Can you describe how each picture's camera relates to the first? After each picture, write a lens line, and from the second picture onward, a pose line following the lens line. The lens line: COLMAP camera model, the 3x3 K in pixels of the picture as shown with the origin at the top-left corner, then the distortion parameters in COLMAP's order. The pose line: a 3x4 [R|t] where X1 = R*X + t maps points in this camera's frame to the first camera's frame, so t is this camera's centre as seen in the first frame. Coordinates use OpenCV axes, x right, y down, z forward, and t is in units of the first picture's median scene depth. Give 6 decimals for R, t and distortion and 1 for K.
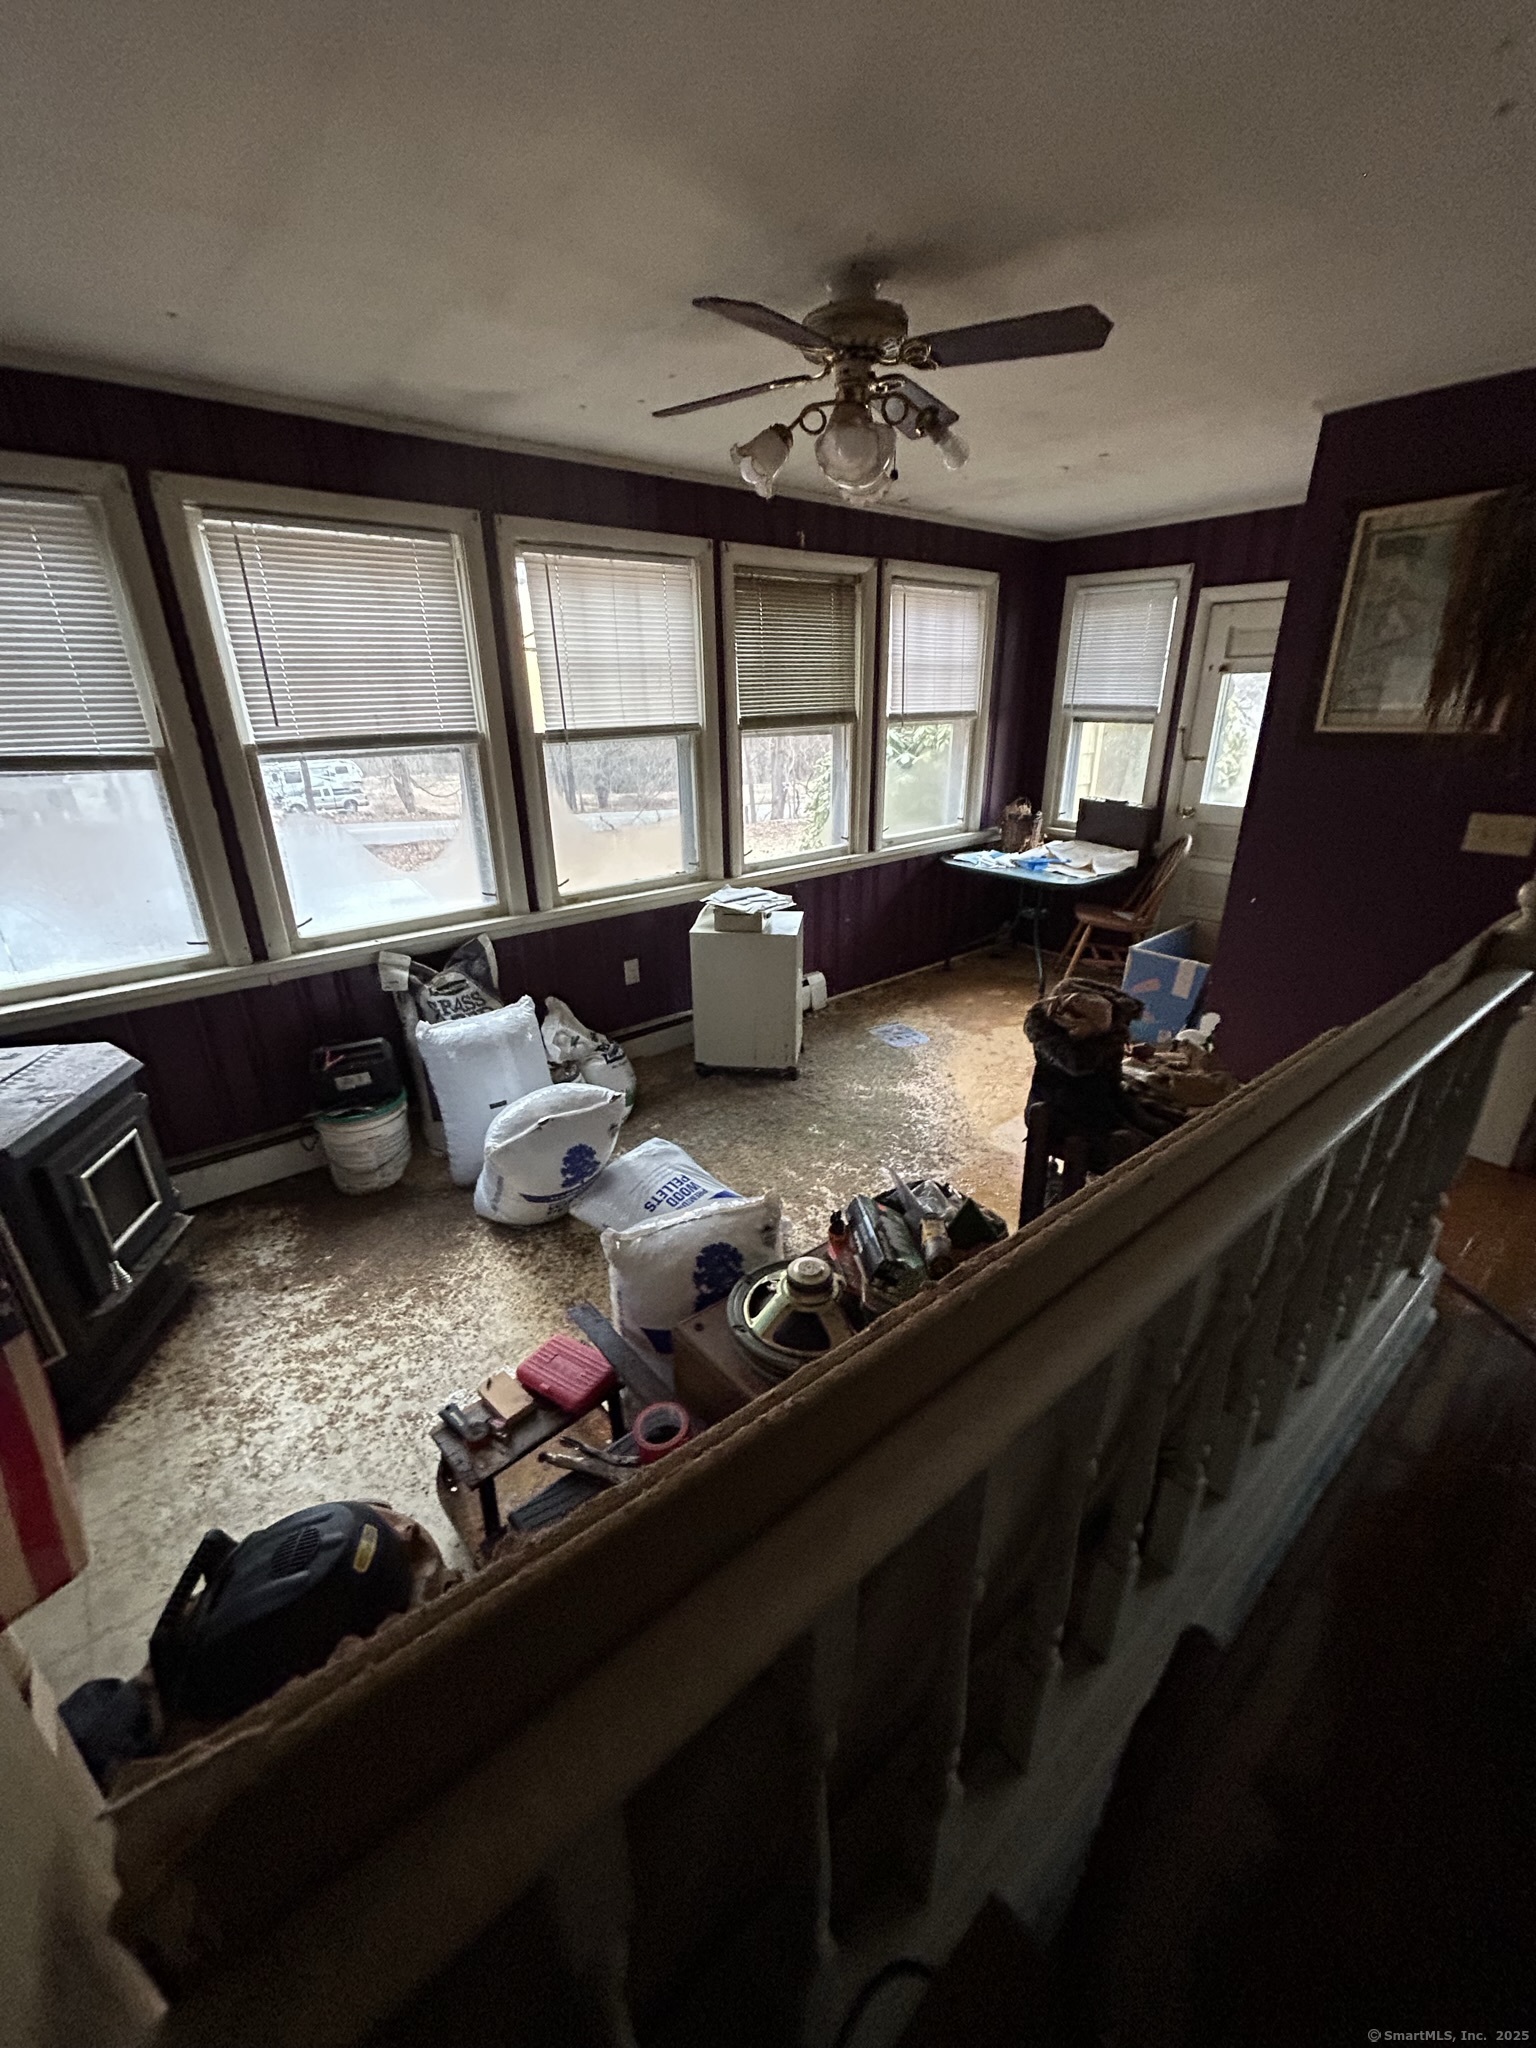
lens RADIAL K [[824.2, 0, 761.3], [0, 824.2, 1023.1], [0, 0, 1]] dist [0.000007, 0.000814]
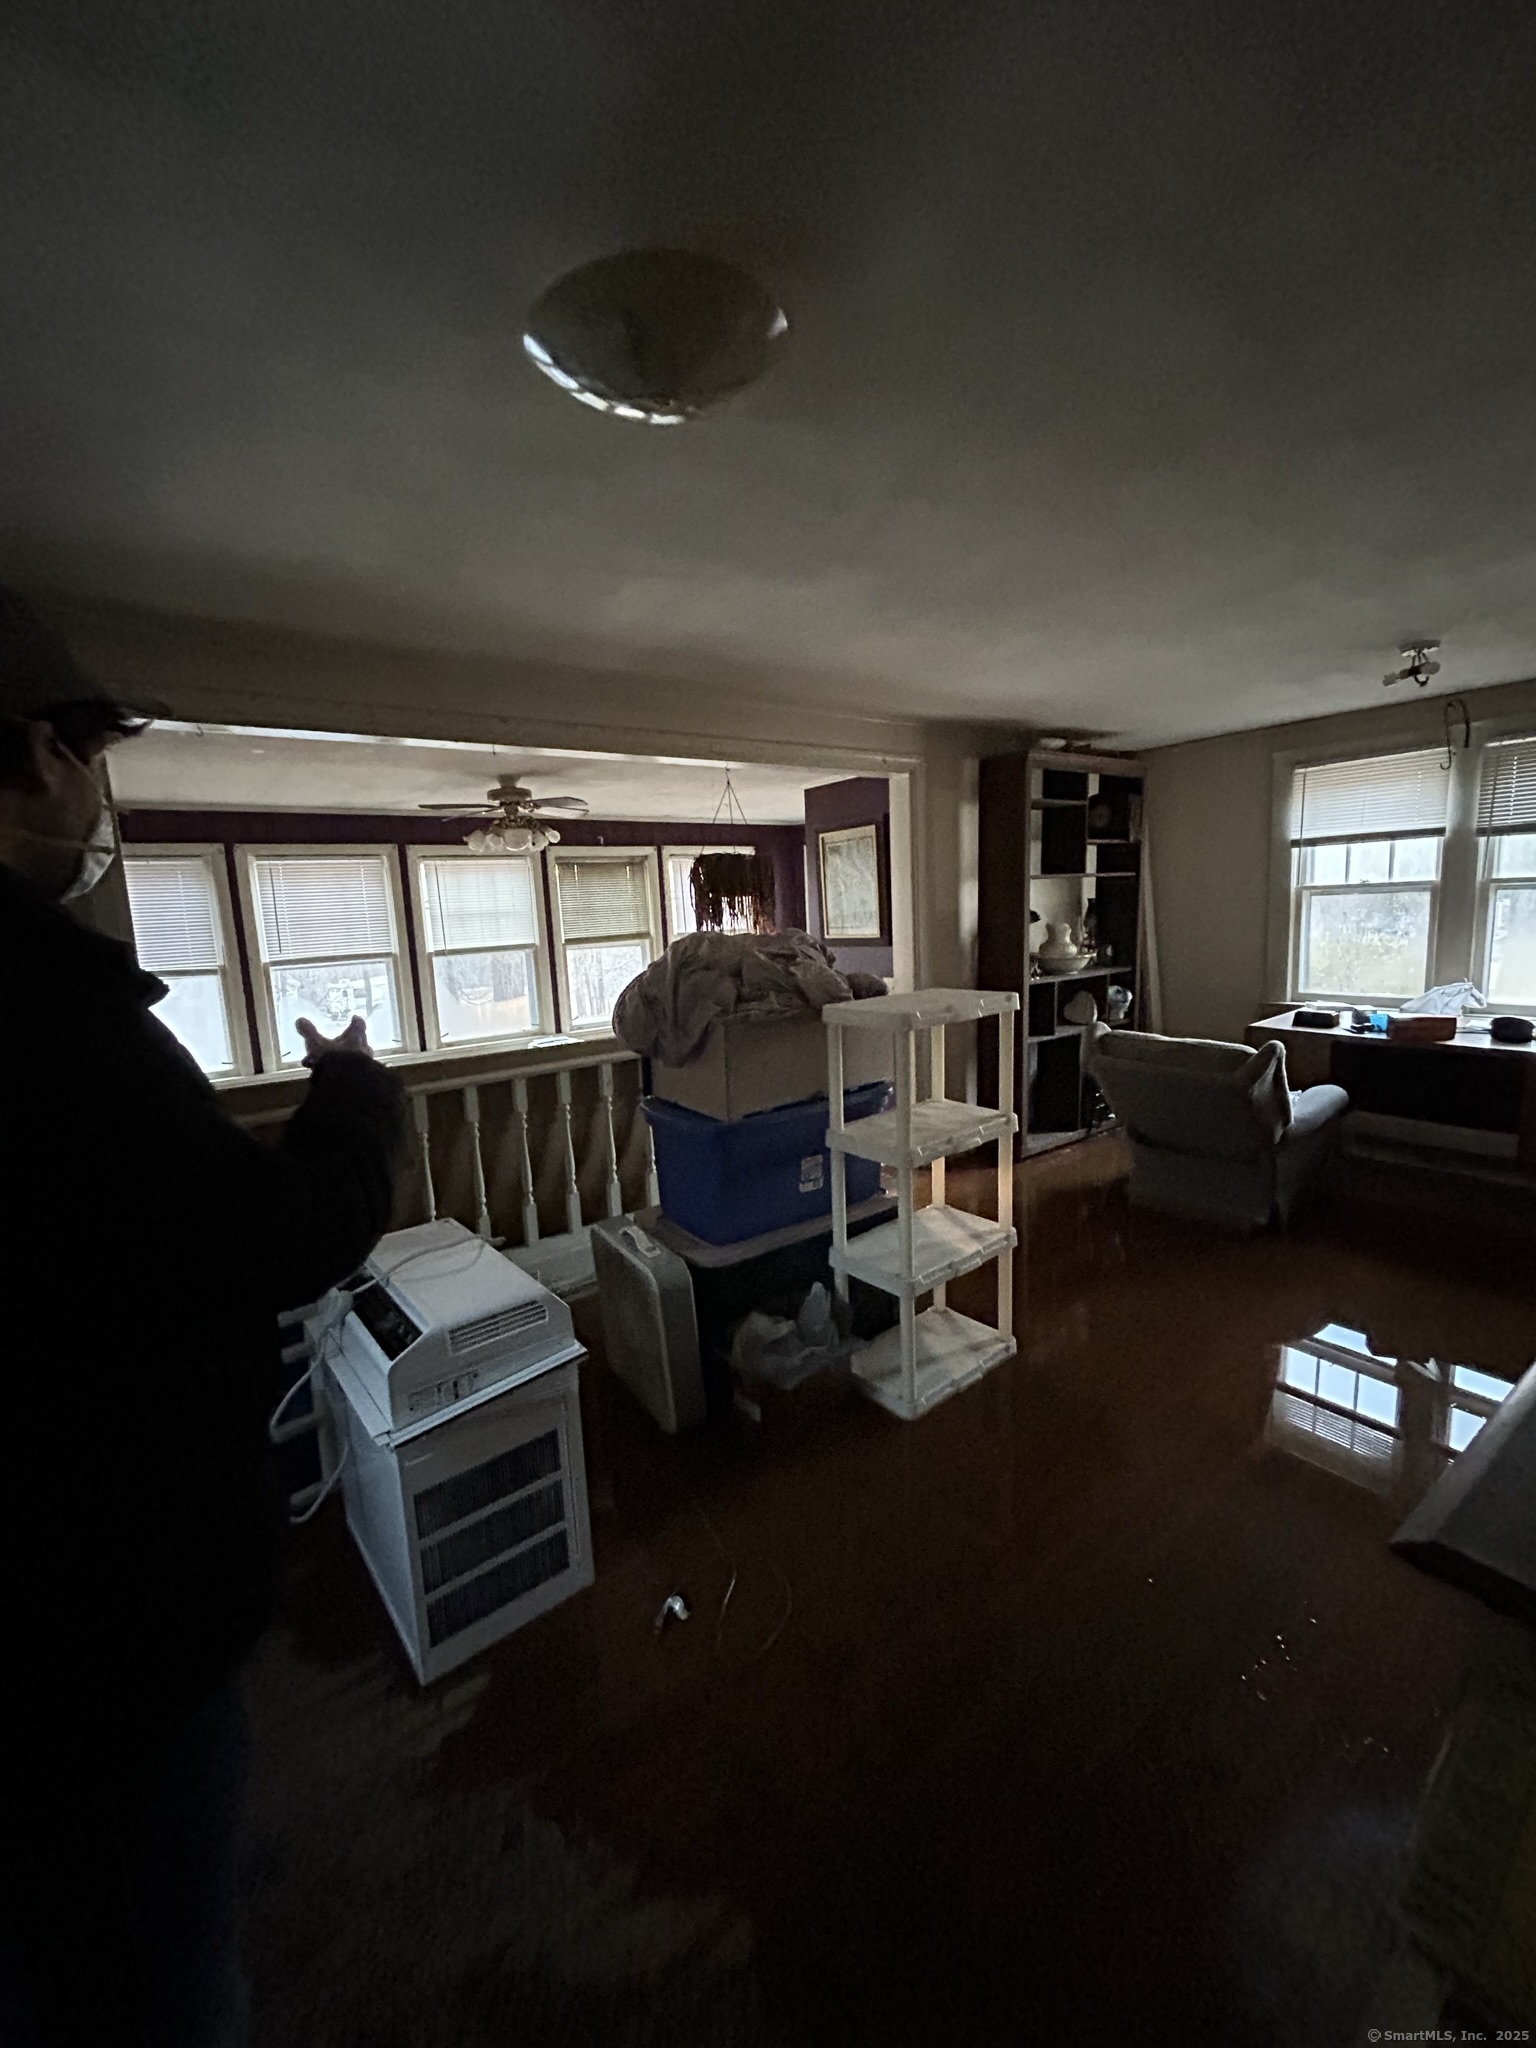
lens RADIAL K [[824.2, 0, 761.1], [0, 824.2, 1022.3], [0, 0, 1]] dist [0.000007, 0.000814]
pose [[0.998436, -0.025846, -0.049572, 0.685470], [0.013283, 0.970994, -0.238733, 0.301812], [0.054305, 0.237701, 0.969819, -0.852121]]
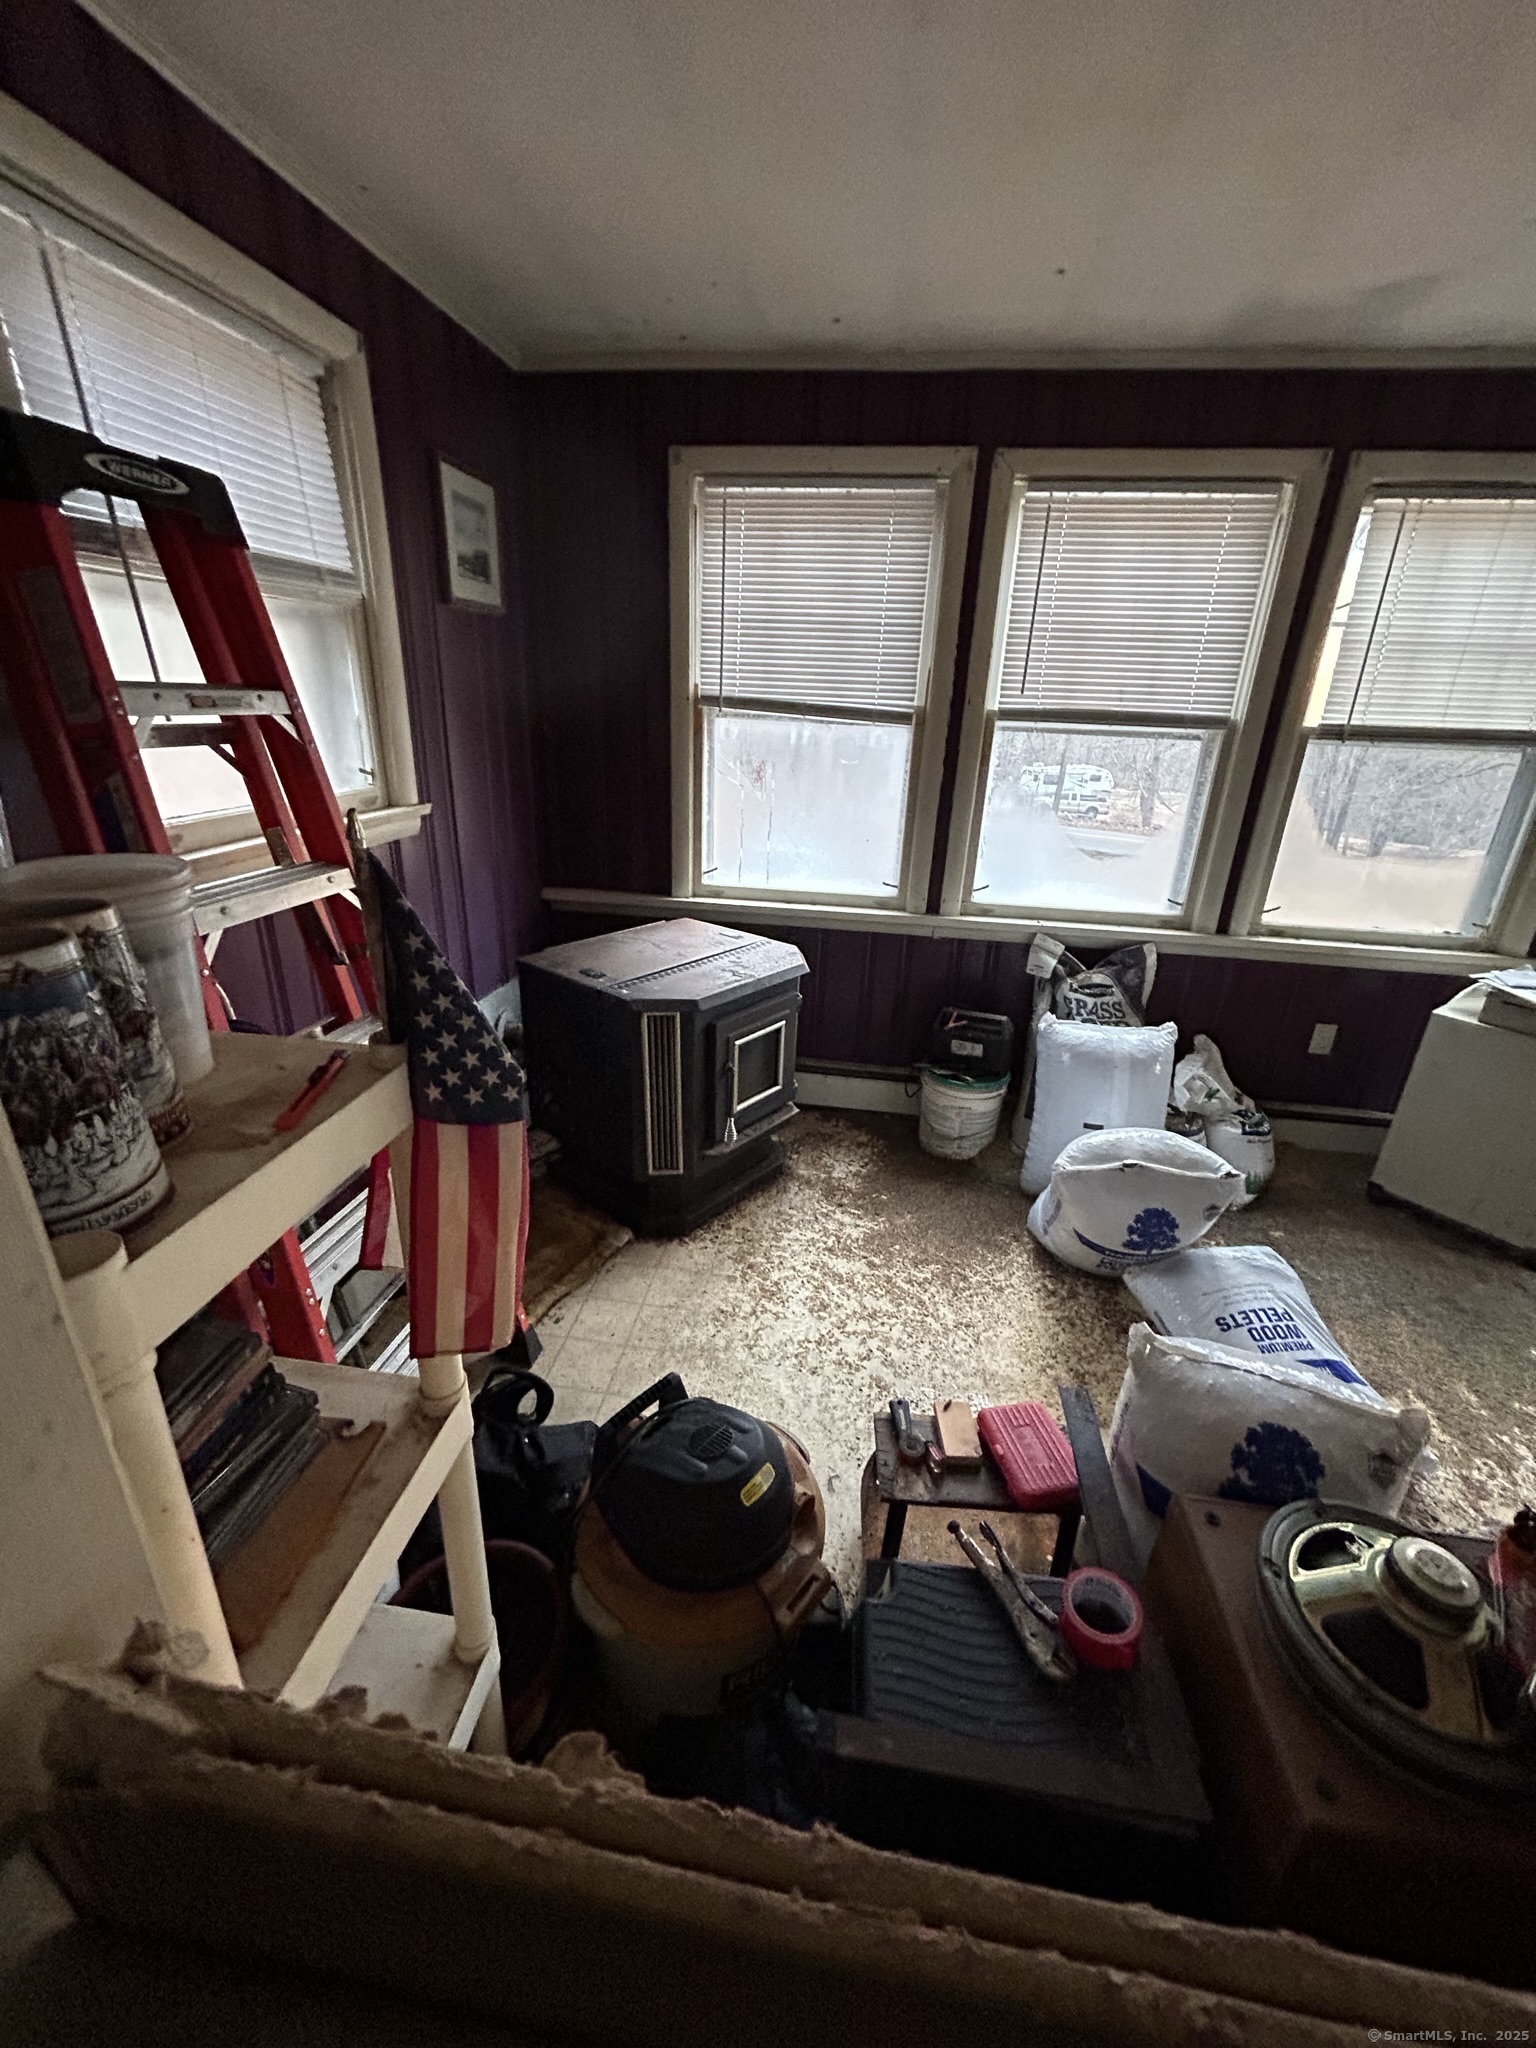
lens RADIAL K [[824.2, 0, 771.6], [0, 824.2, 1024.4], [0, 0, 1]] dist [0.000007, 0.000814]
pose [[0.680525, 0.311119, -0.663393, 0.002190], [-0.320803, 0.940502, 0.111991, 0.007293], [0.658765, 0.136606, 0.739843, 0.106453]]
